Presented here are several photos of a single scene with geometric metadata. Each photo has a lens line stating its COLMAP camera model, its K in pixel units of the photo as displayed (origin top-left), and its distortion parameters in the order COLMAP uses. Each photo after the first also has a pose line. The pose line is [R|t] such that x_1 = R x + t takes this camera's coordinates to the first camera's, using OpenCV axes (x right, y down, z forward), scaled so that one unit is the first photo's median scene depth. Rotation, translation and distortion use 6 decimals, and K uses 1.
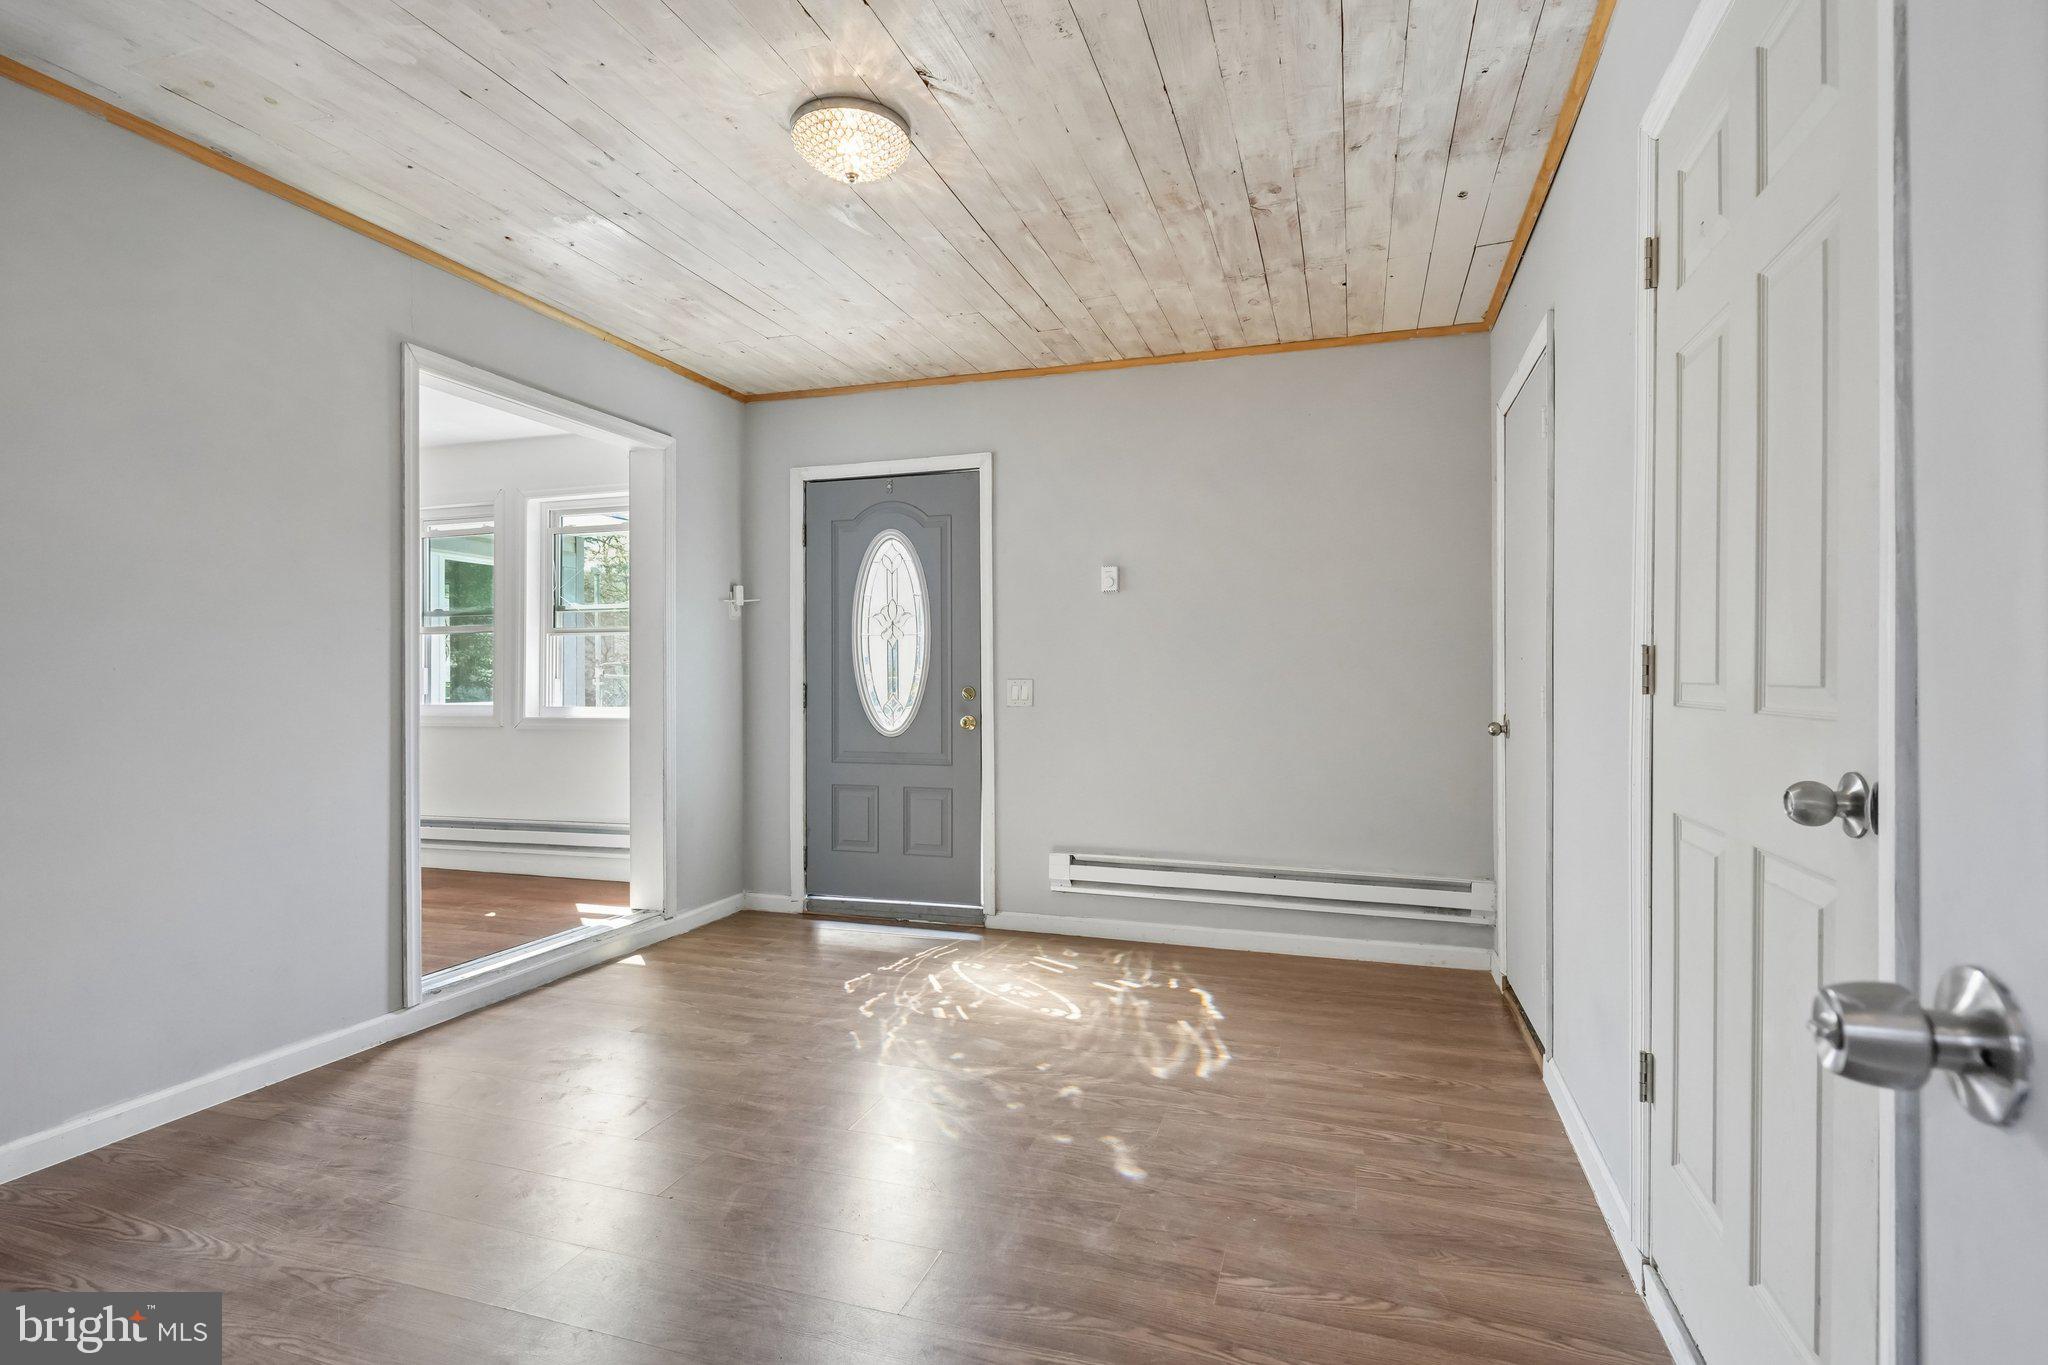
lens RADIAL K [[1004.1, 0, 1024.0], [0, 1004.1, 682.5], [0, 0, 1]] dist [-0.000079, -0.000024]
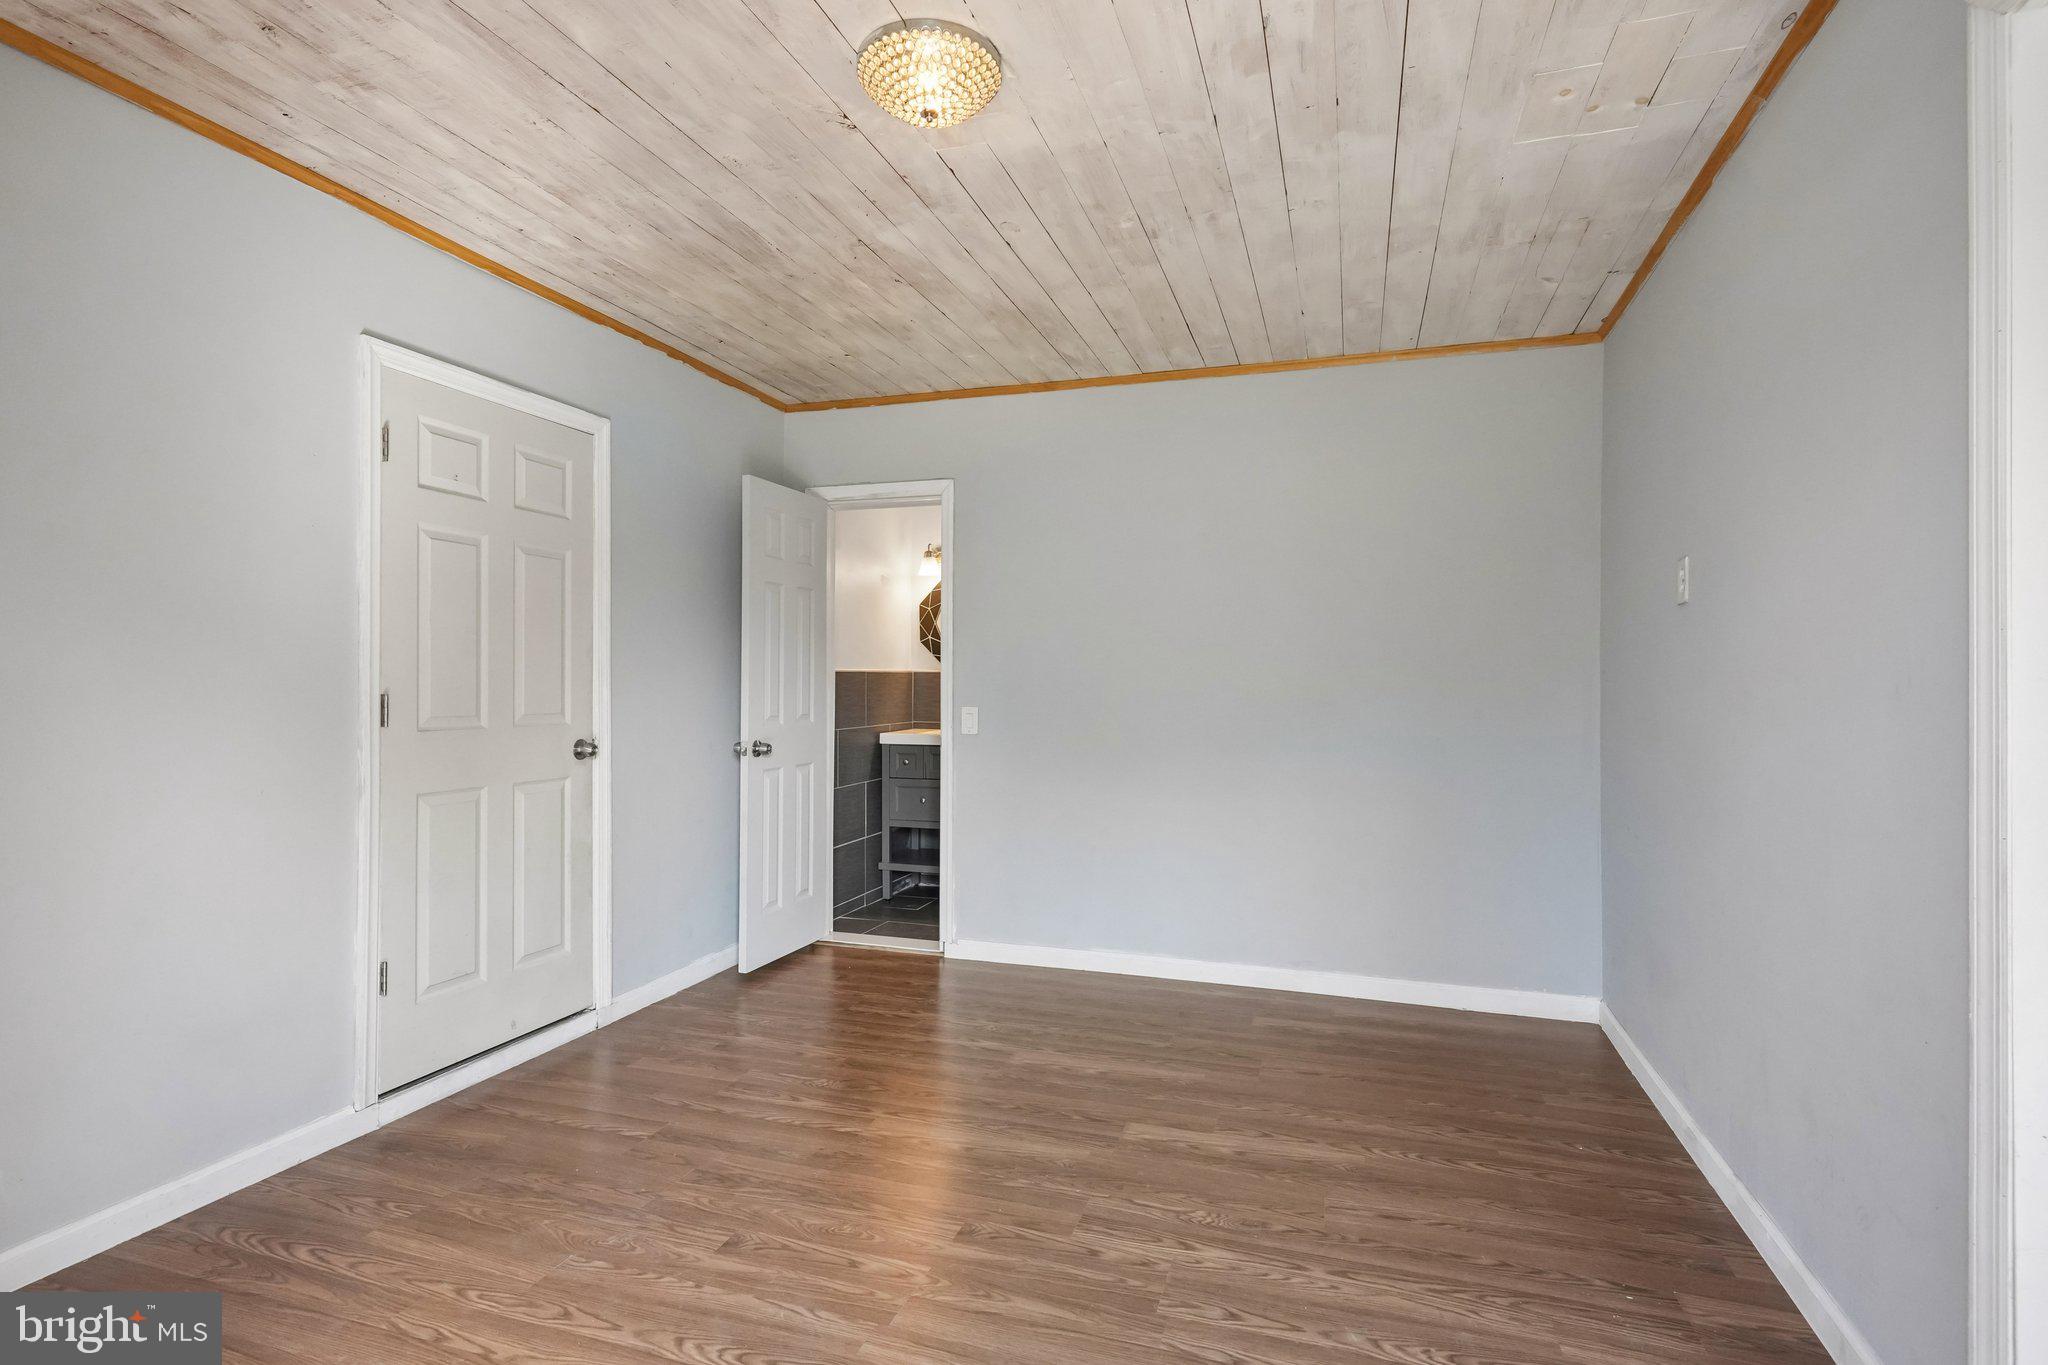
lens RADIAL K [[1004.1, 0, 1024.0], [0, 1004.1, 682.5], [0, 0, 1]] dist [-0.000079, -0.000024]
pose [[-0.999991, -0.003754, -0.001768, -0.257101], [-0.003760, 0.999986, 0.003615, -0.047351], [0.001754, 0.003622, -0.999992, 1.873991]]
